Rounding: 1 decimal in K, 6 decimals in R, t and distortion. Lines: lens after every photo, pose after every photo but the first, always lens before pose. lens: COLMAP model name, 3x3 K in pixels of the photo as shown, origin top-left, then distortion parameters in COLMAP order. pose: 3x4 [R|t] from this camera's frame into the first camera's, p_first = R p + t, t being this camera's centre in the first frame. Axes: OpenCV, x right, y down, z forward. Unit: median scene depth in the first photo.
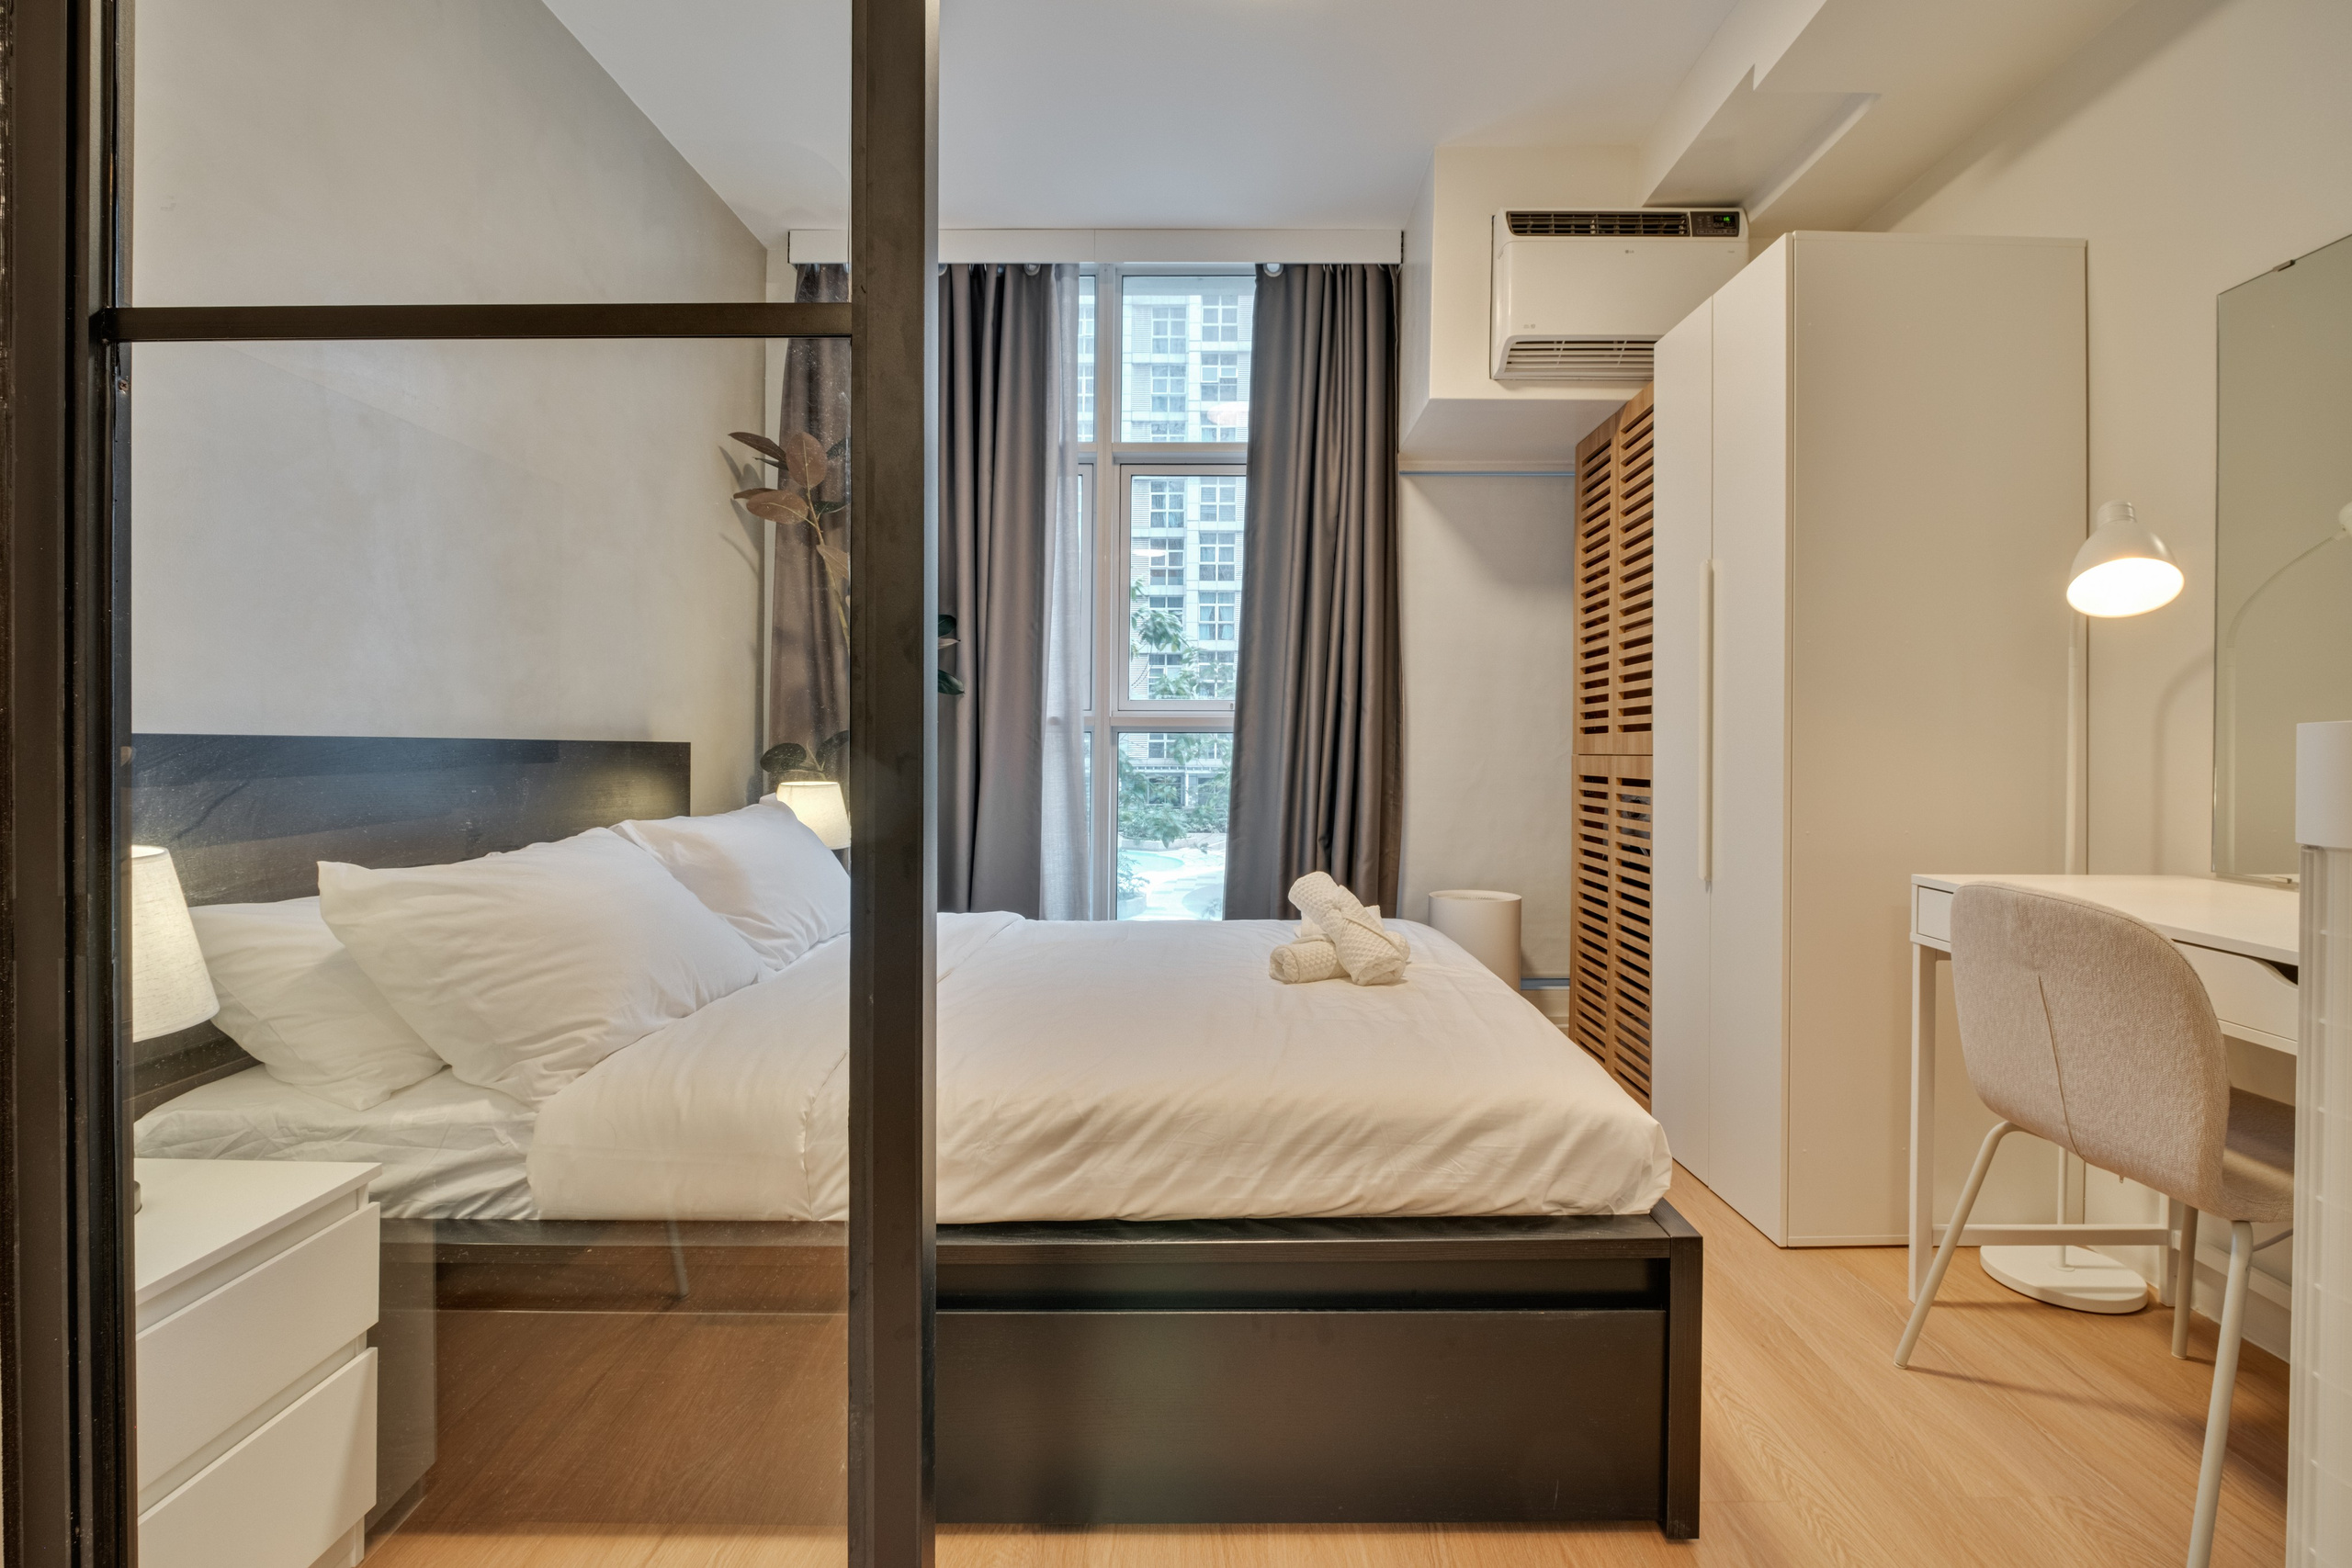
lens RADIAL K [[1097.7, 0, 1216.1], [0, 1097.7, 760.1], [0, 0, 1]] dist [-0.008152, -0.001119]
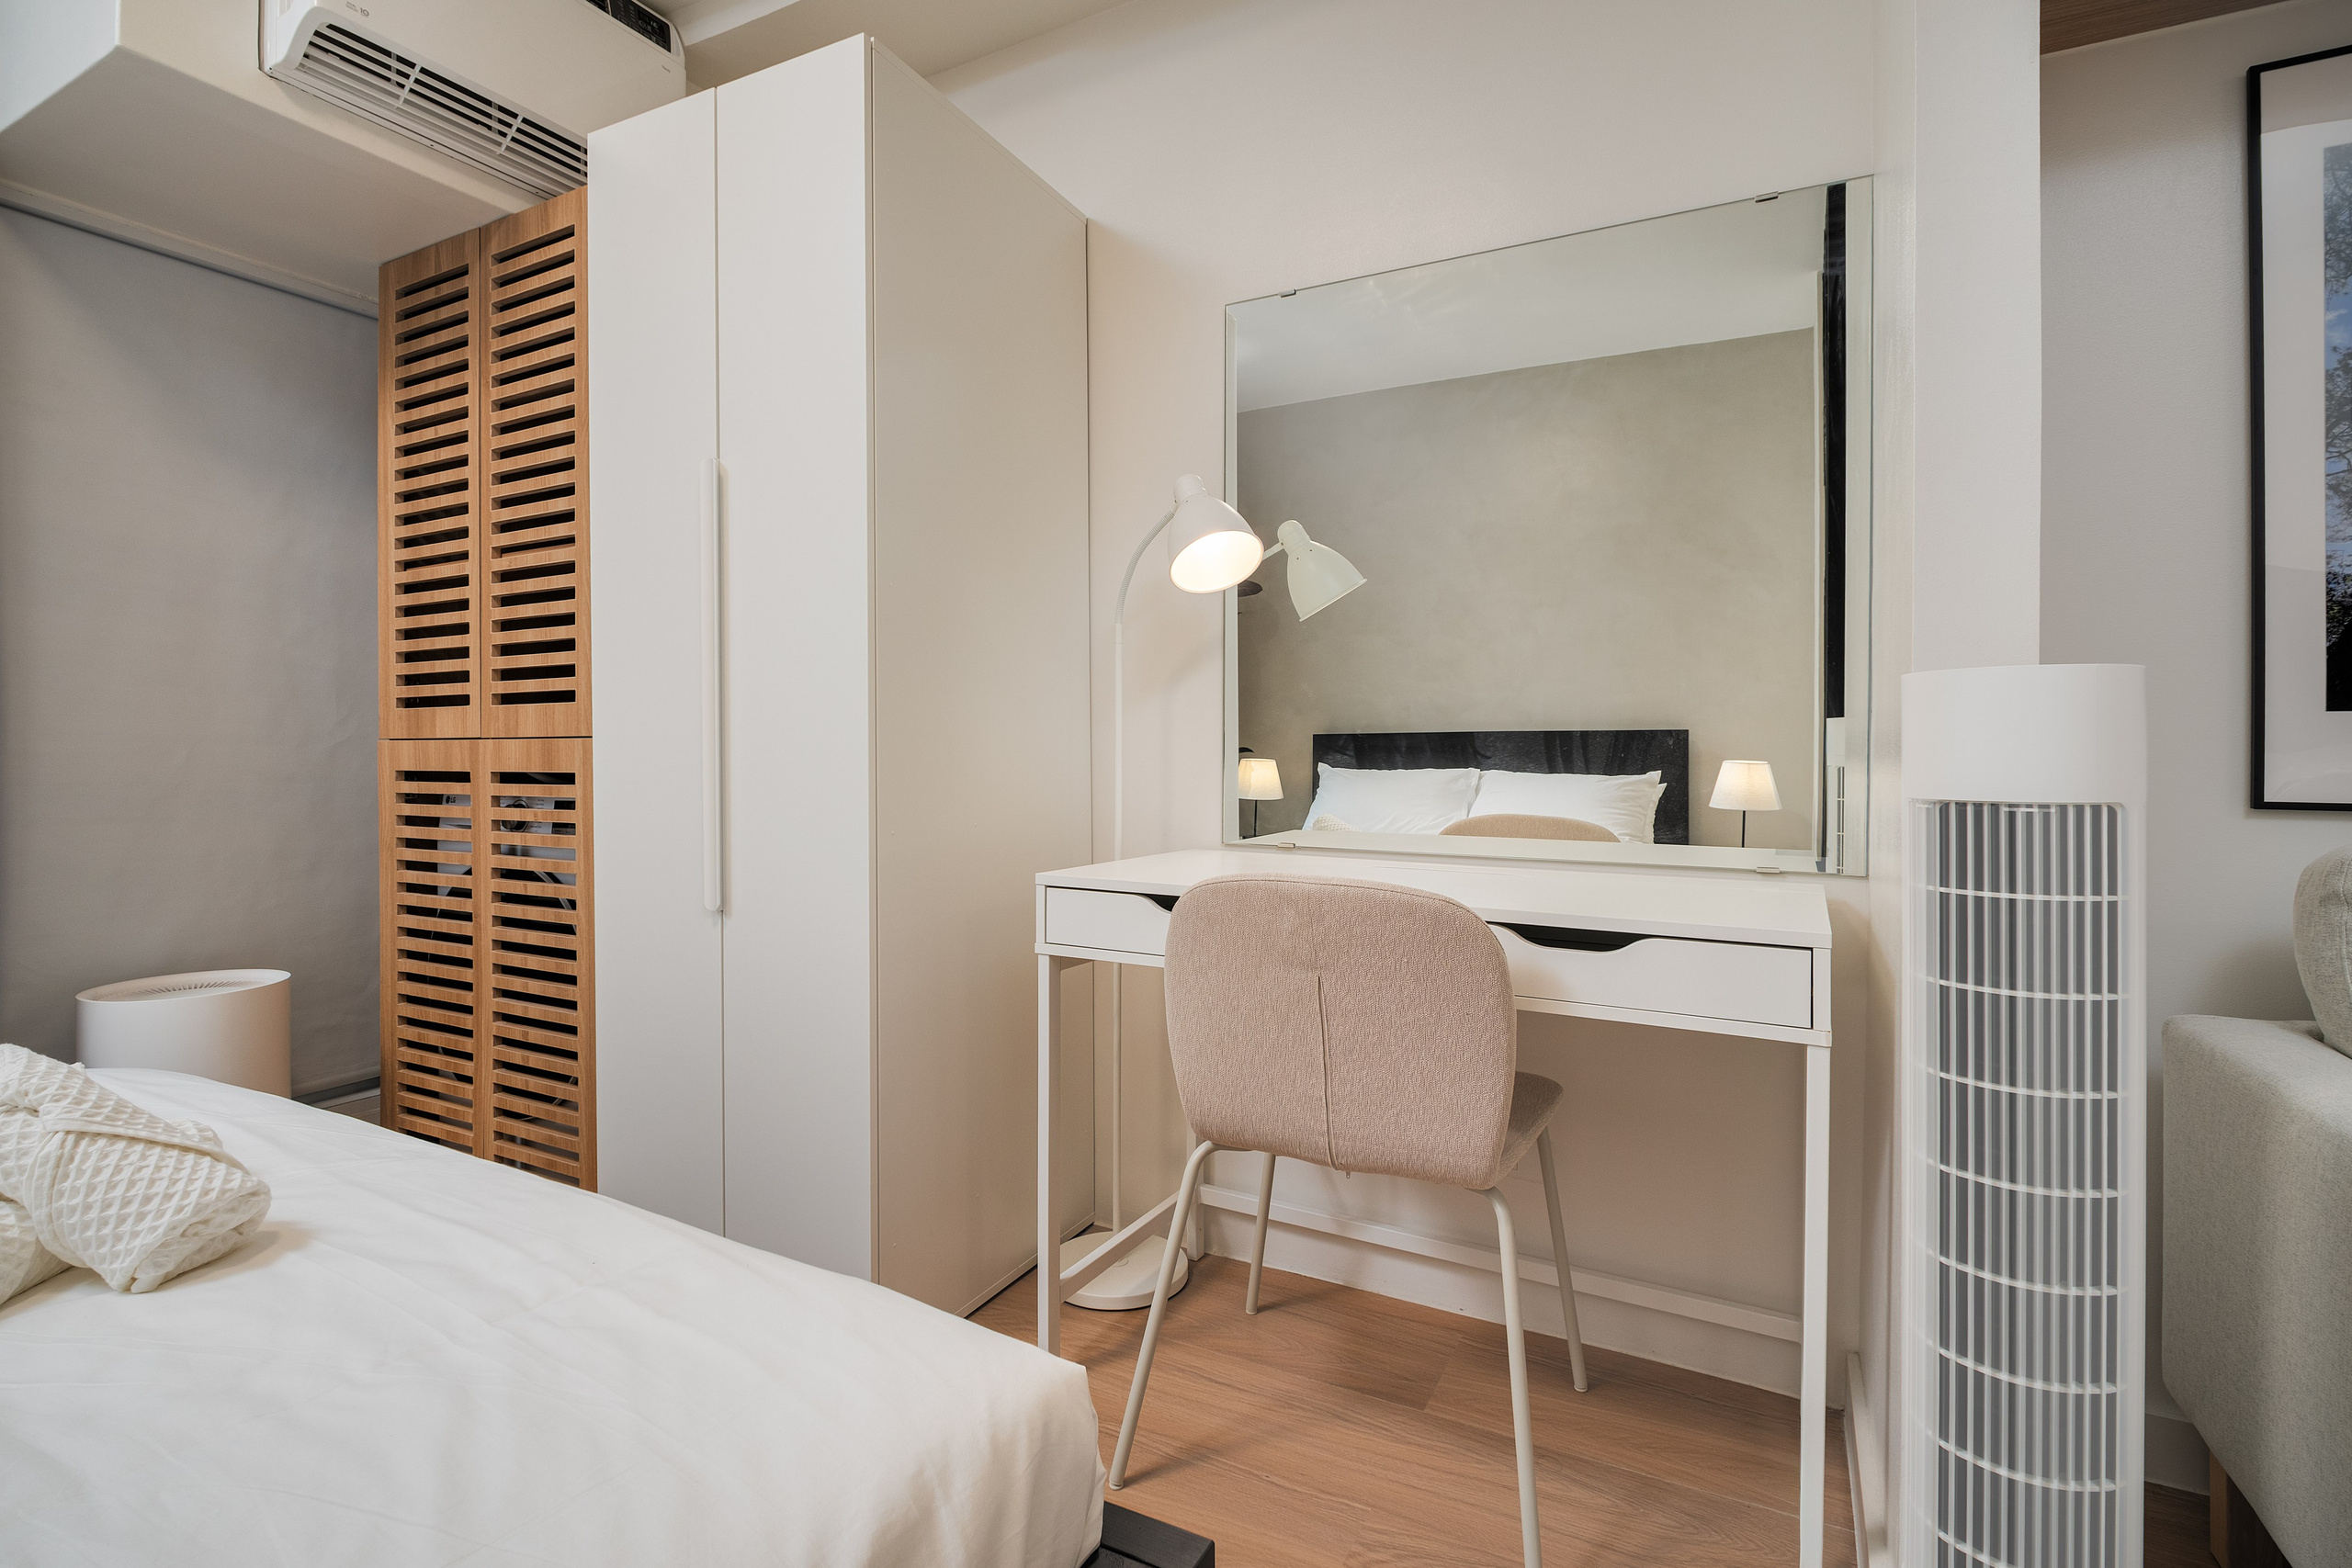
lens RADIAL K [[1074.3, 0, 1193.9], [0, 1074.3, 760.2], [0, 0, 1]] dist [-0.002863, -0.000943]
pose [[0.450986, -0.007159, 0.892502, -0.030724], [0.007172, 0.999965, 0.004397, 0.010315], [-0.892502, 0.004418, 0.451022, 0.361326]]
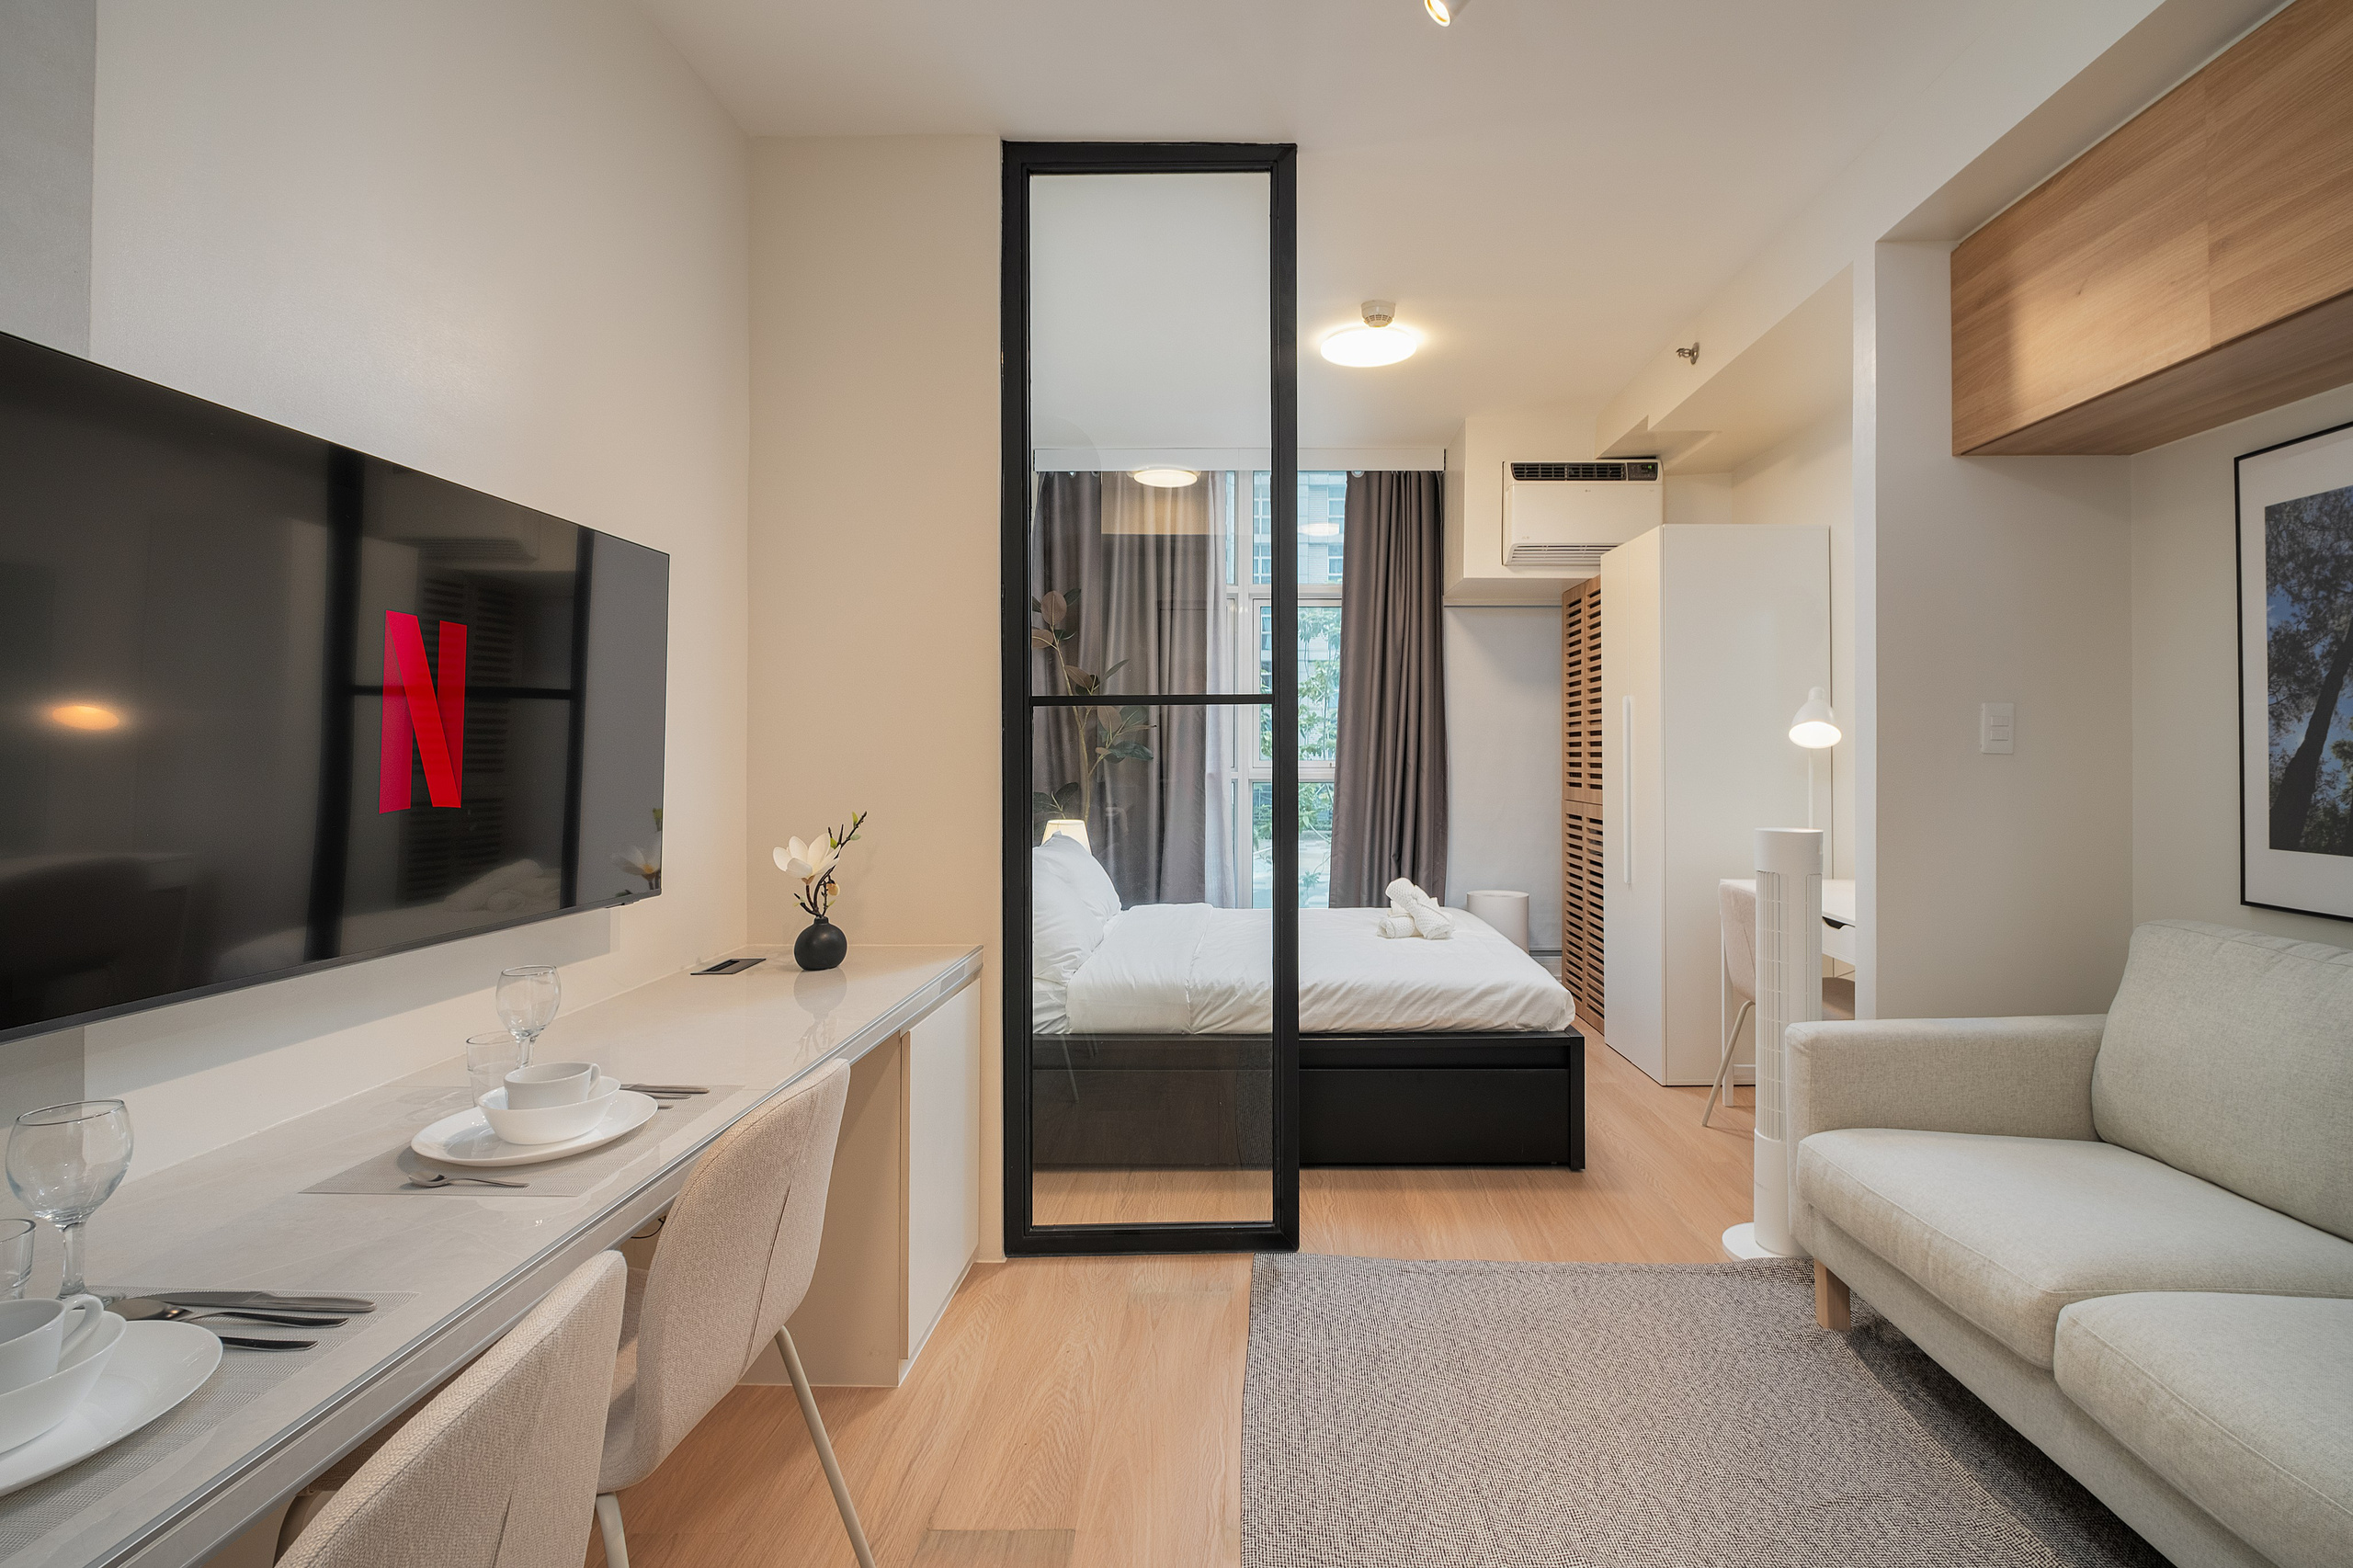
lens RADIAL K [[1057.2, 0, 1233.8], [0, 1057.2, 744.3], [0, 0, 1]] dist [0.000460, -0.000002]
pose [[0.999619, -0.005324, -0.027080, -0.109503], [0.004677, 0.999703, -0.023902, -0.061586], [0.027199, 0.023766, 0.999347, -0.595735]]
